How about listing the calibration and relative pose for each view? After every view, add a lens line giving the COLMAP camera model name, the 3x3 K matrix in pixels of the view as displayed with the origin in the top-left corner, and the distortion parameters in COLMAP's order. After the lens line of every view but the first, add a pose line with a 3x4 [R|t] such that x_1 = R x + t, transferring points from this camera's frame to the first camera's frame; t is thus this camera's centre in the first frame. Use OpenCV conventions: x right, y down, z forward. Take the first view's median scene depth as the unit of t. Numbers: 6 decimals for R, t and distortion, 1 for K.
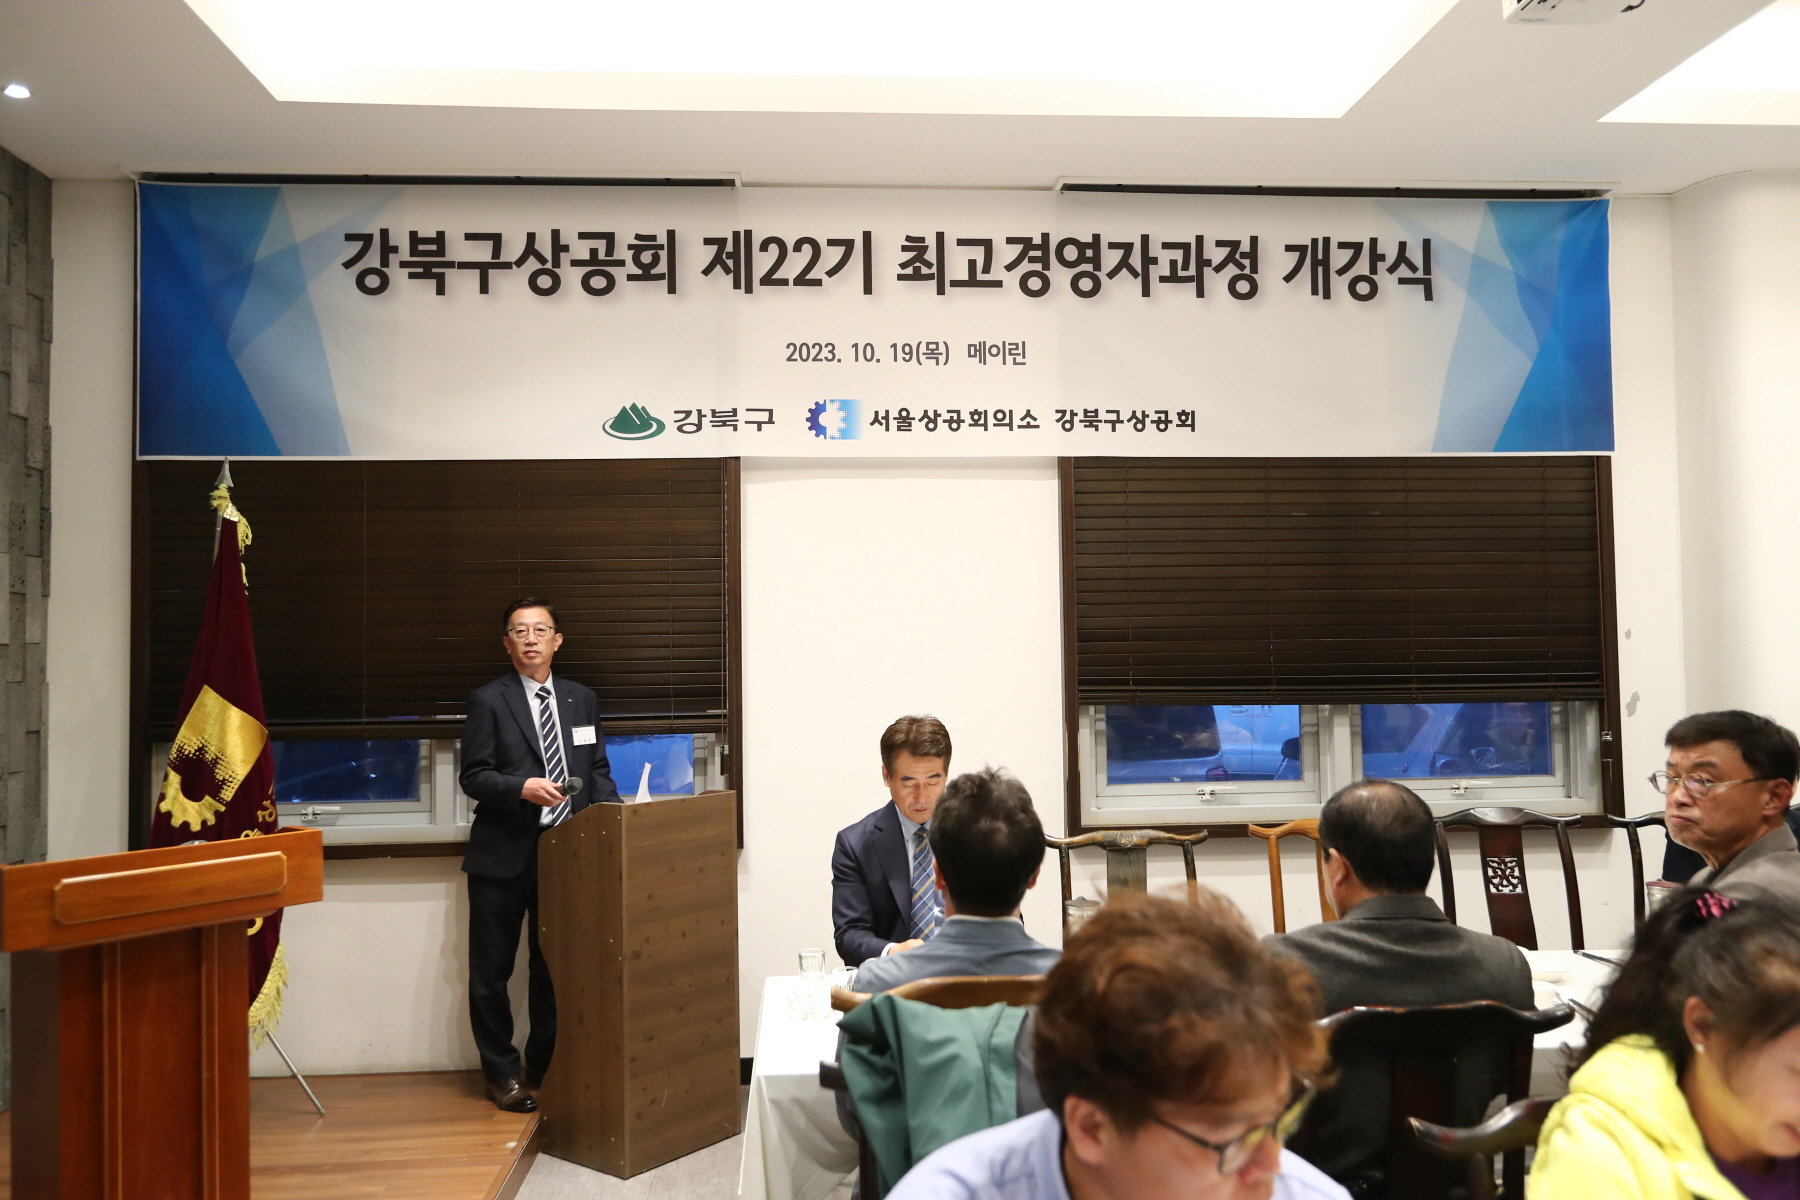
lens RADIAL K [[1338.0, 0, 896.9], [0, 1338.0, 602.4], [0, 0, 1]] dist [-0.011048, 0.006648]
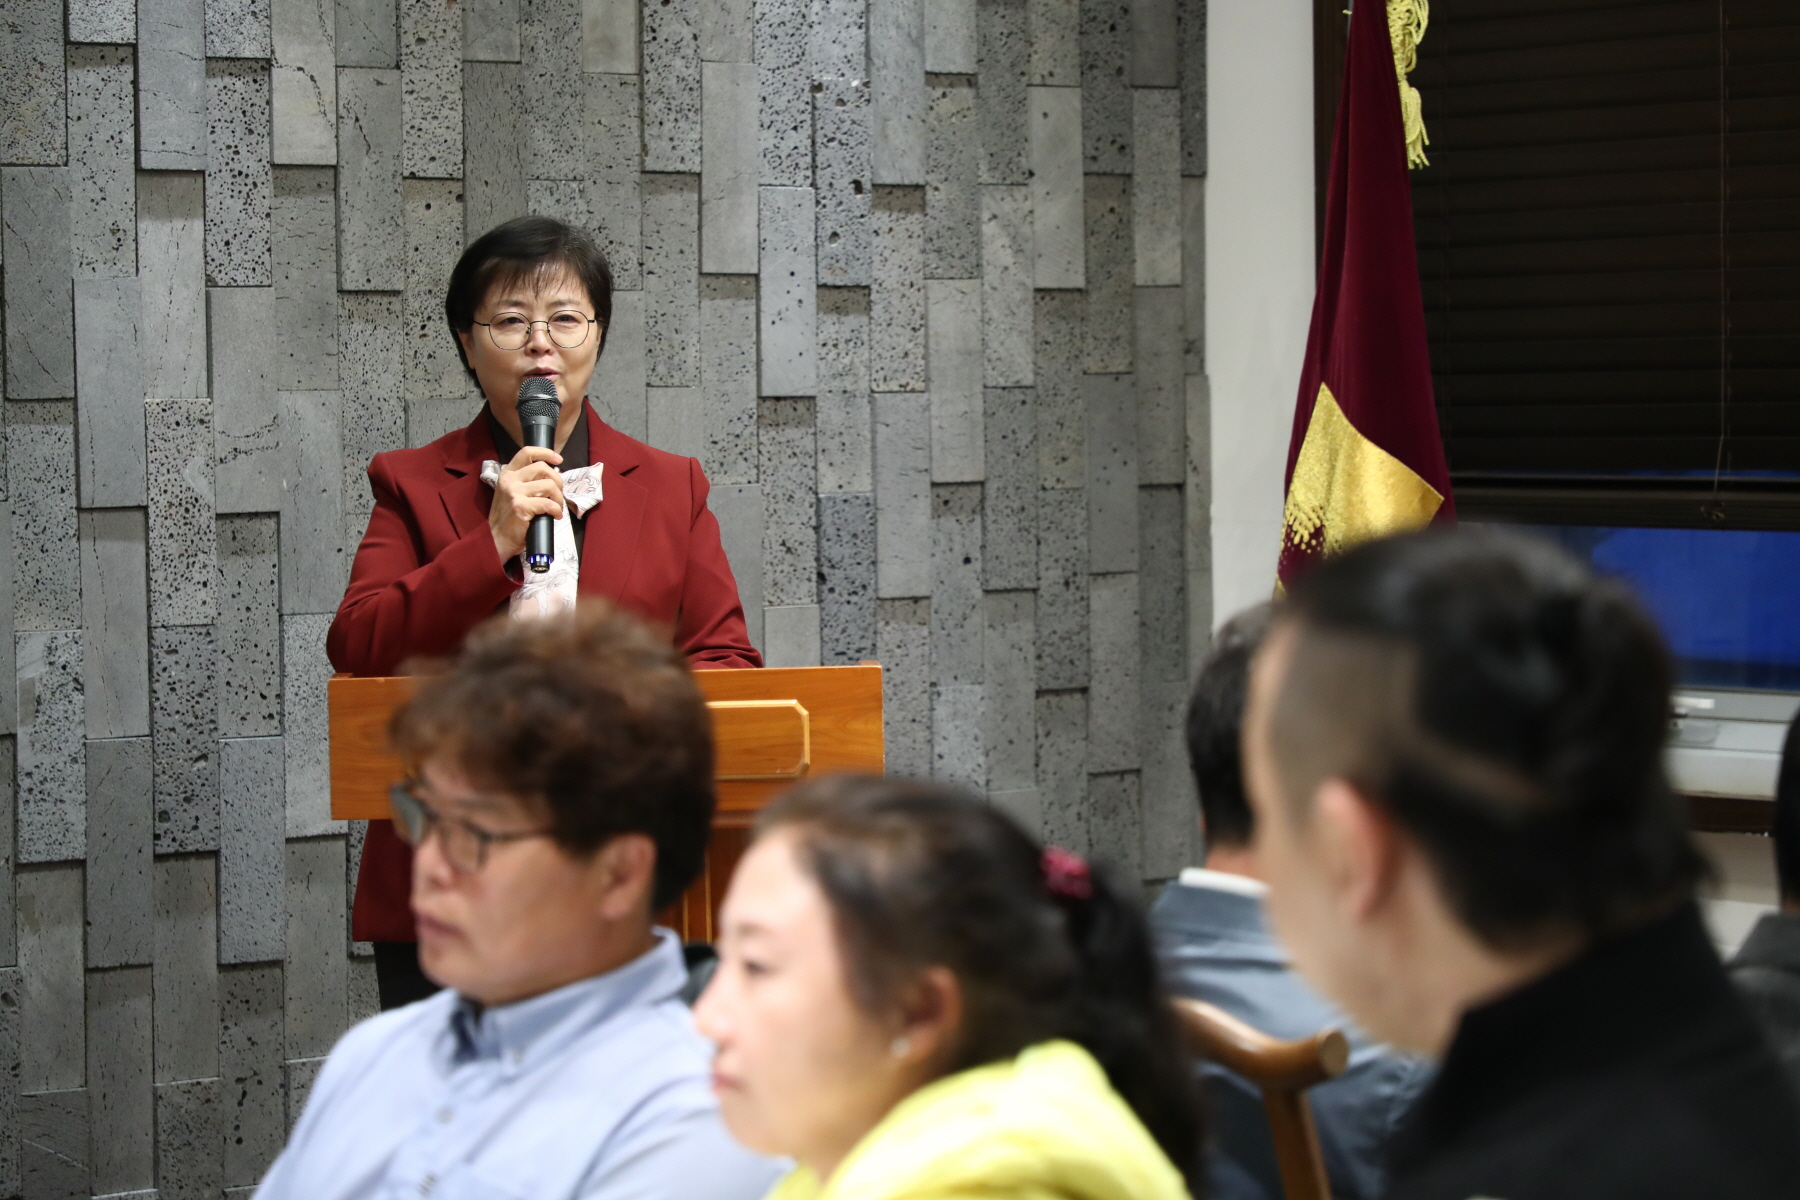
lens RADIAL K [[5174.3, 0, 892.9], [0, 5174.3, 600.5], [0, 0, 1]] dist [0.060972, -1.232011]
pose [[0.561892, 0.042457, -0.826120, 0.678281], [0.037225, 0.996372, 0.076526, -0.000119], [0.826373, -0.073752, 0.558273, -0.036167]]
